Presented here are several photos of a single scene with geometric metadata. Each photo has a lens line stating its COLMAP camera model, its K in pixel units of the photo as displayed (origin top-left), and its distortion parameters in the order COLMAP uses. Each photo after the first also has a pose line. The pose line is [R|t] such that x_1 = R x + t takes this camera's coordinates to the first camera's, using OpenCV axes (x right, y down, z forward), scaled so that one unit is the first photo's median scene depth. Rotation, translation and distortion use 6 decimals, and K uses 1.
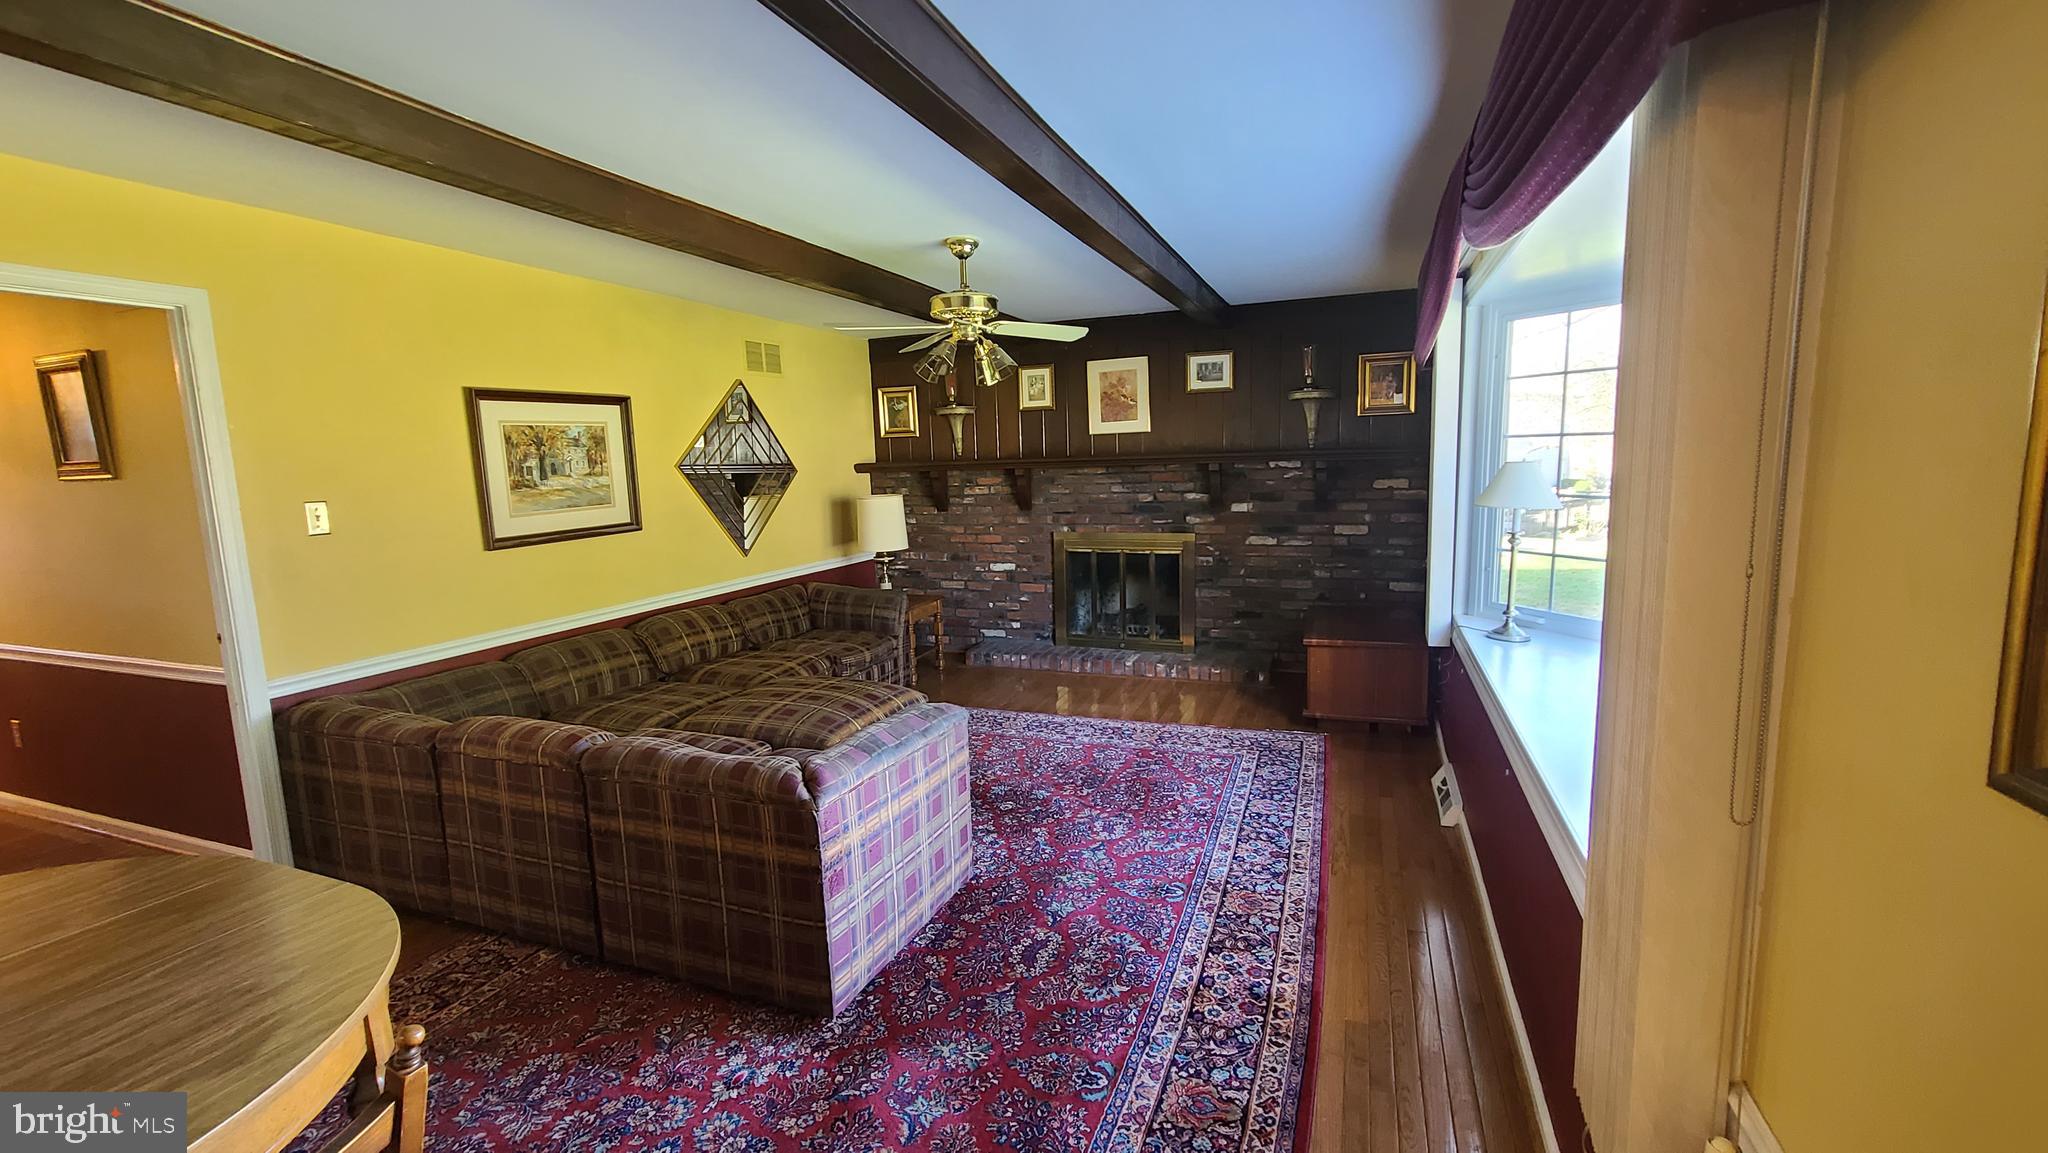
lens RADIAL K [[844.9, 0, 1023.2], [0, 844.9, 575.2], [0, 0, 1]] dist [-0.001966, -0.000217]
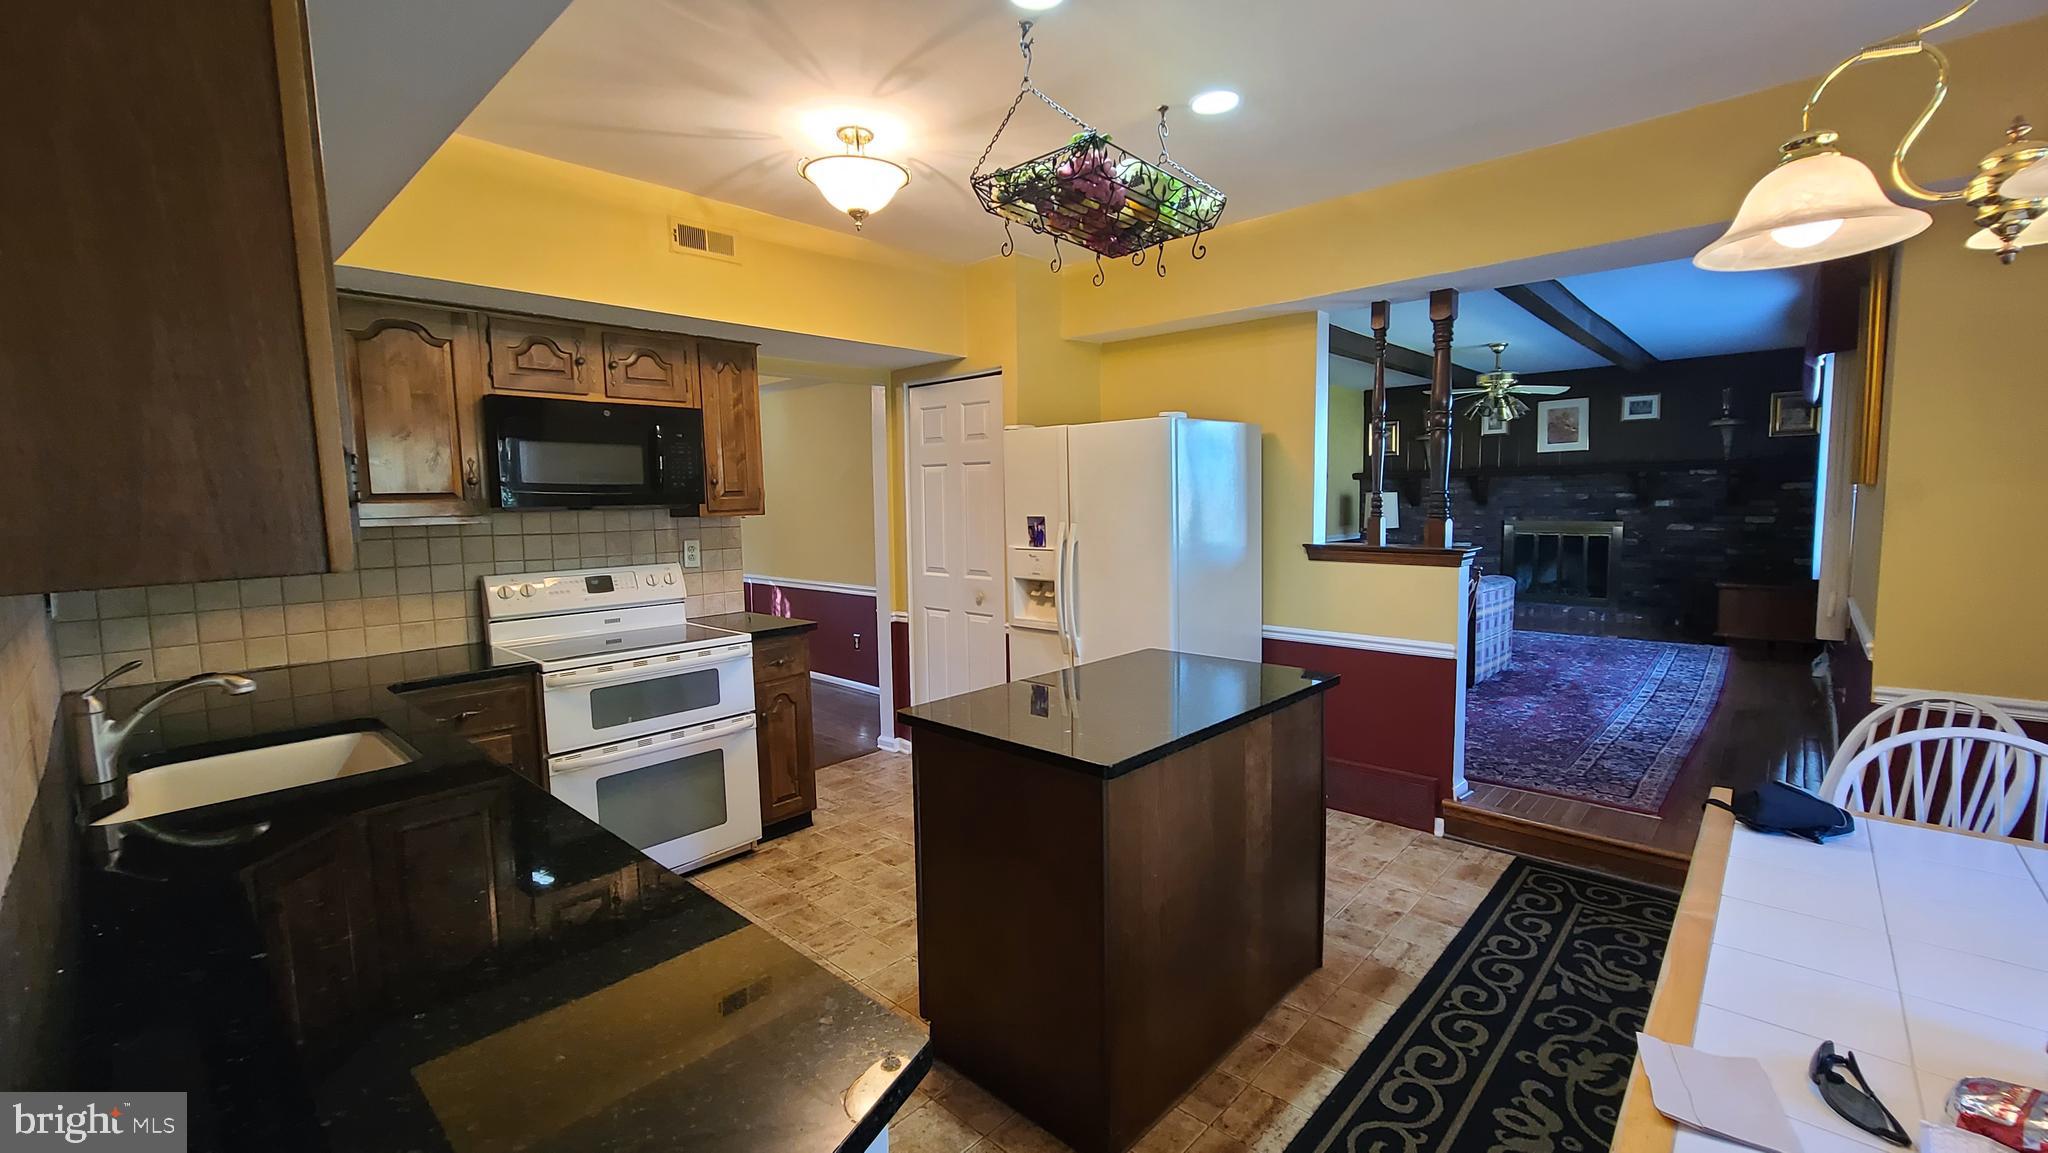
lens RADIAL K [[844.9, 0, 1027.8], [0, 844.9, 575.5], [0, 0, 1]] dist [-0.001966, -0.000217]
pose [[0.934225, 0.044780, -0.353861, -0.225131], [-0.057786, 0.997983, -0.026270, 0.136391], [0.351971, 0.044990, 0.934929, -0.669329]]
